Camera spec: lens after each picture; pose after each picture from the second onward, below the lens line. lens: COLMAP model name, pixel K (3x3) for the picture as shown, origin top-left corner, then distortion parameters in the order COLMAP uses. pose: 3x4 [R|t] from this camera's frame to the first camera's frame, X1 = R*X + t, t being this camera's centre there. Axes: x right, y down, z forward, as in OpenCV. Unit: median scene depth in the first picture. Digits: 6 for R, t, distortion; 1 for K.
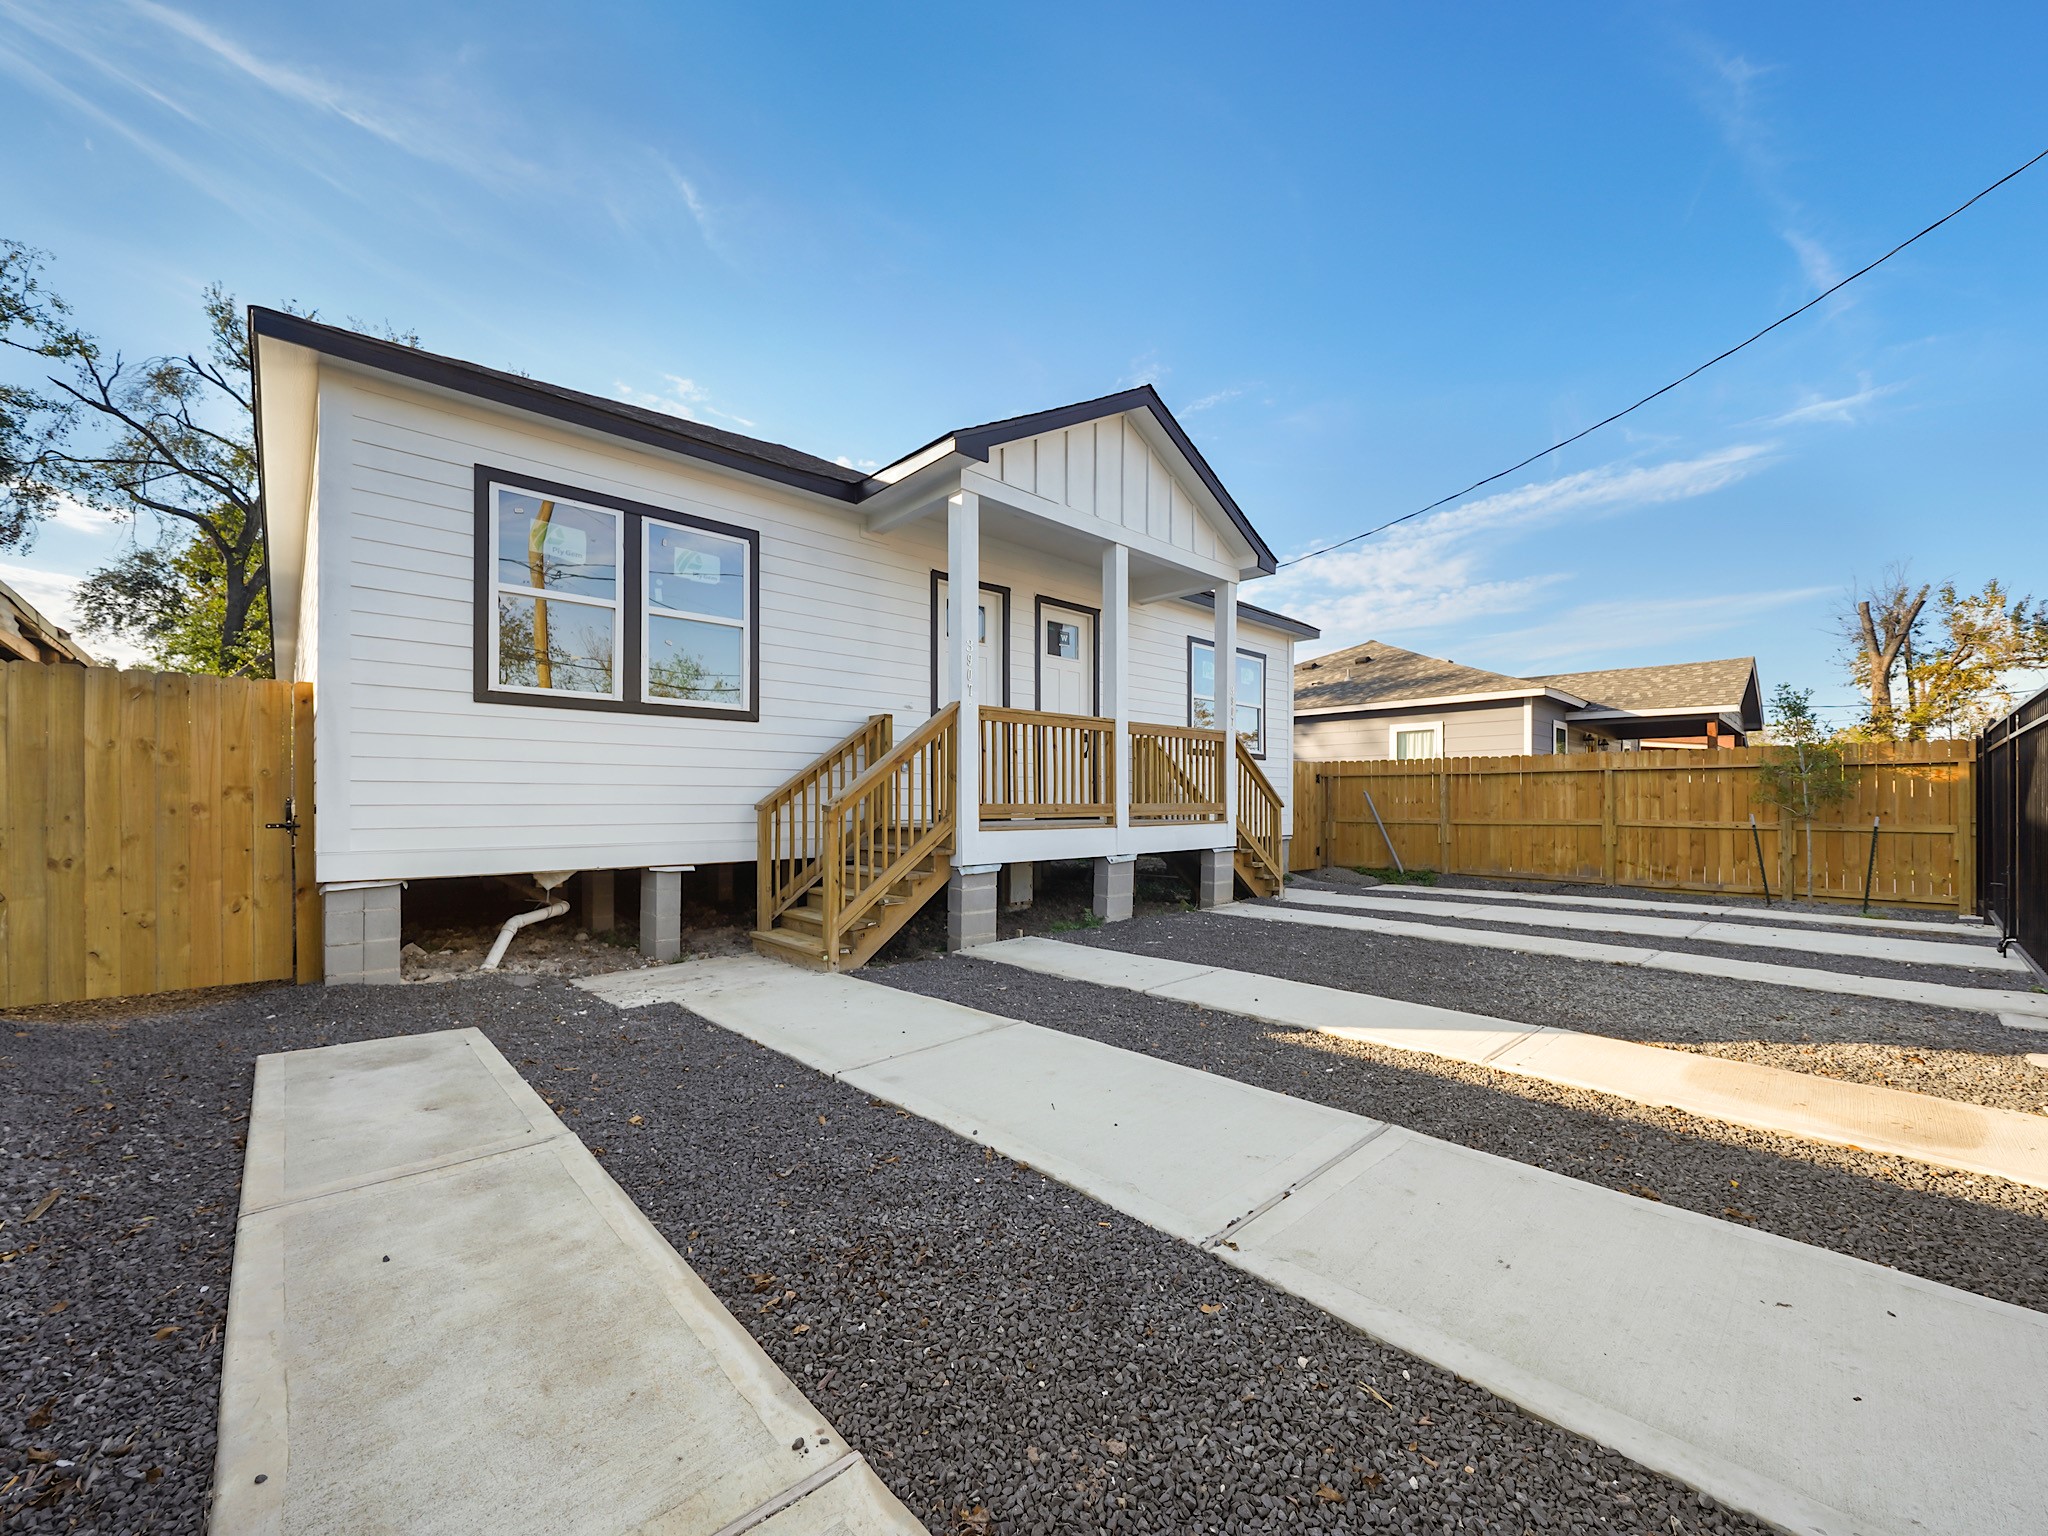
lens RADIAL K [[818.9, 0, 1007.1], [0, 818.9, 781.8], [0, 0, 1]] dist [-0.003030, -0.000402]
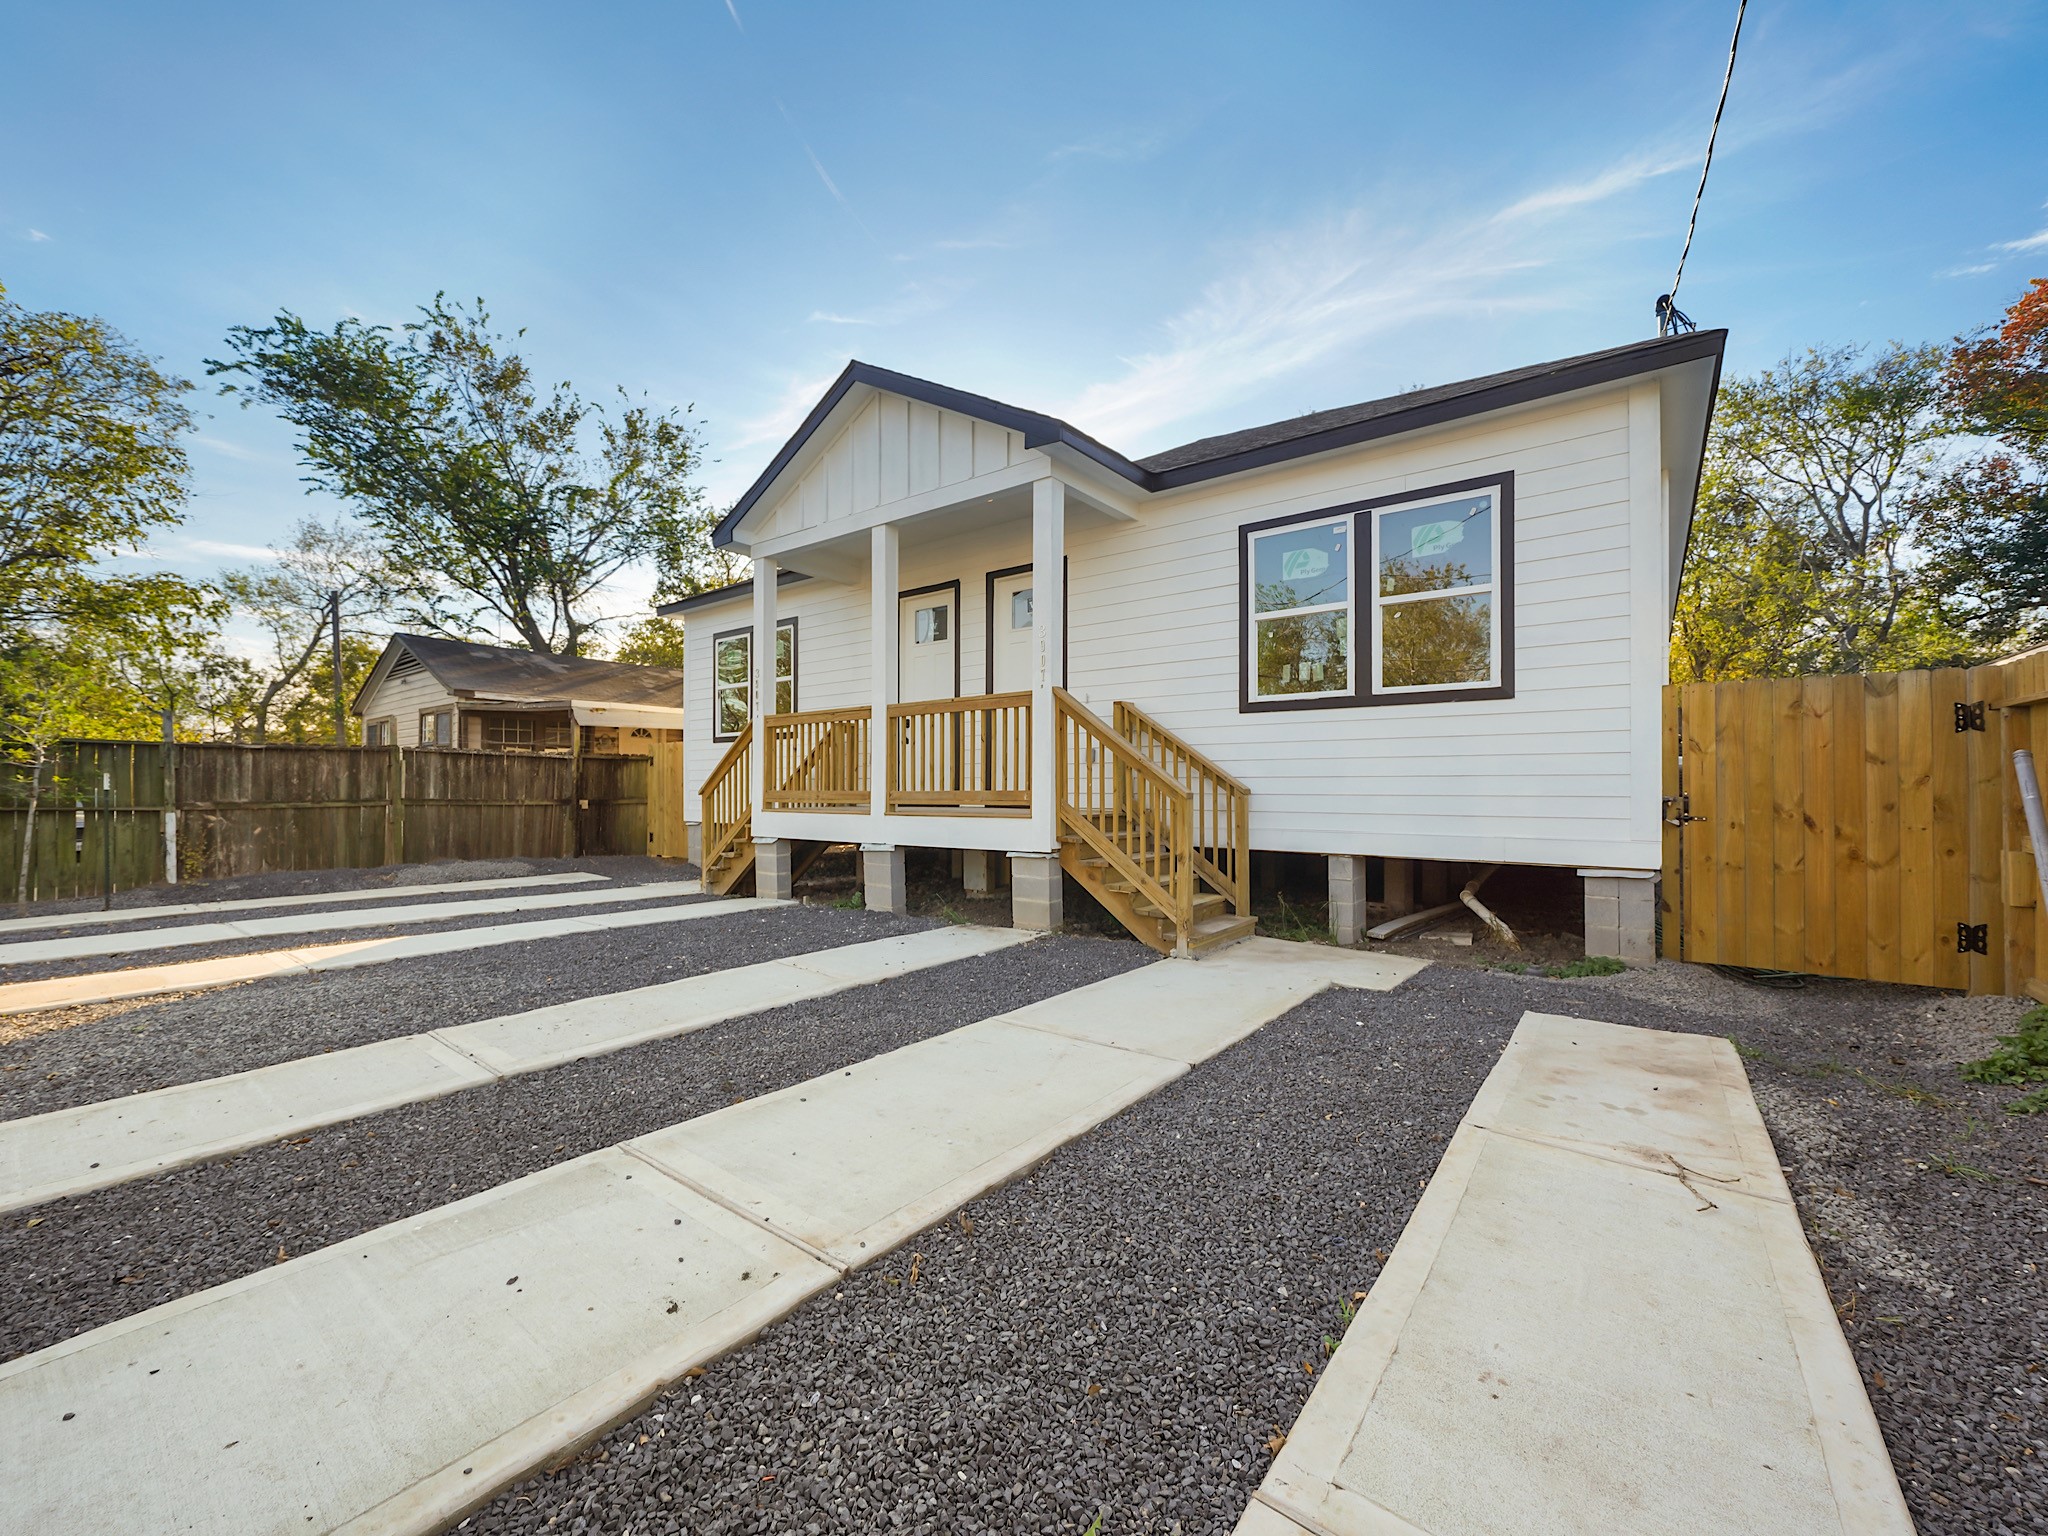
lens RADIAL K [[818.9, 0, 1007.1], [0, 818.9, 781.8], [0, 0, 1]] dist [-0.003030, -0.000402]
pose [[0.171908, -0.019740, -0.984915, 1.013775], [0.021139, 0.999643, -0.016346, 0.032369], [0.984886, -0.018011, 0.172264, 0.887511]]
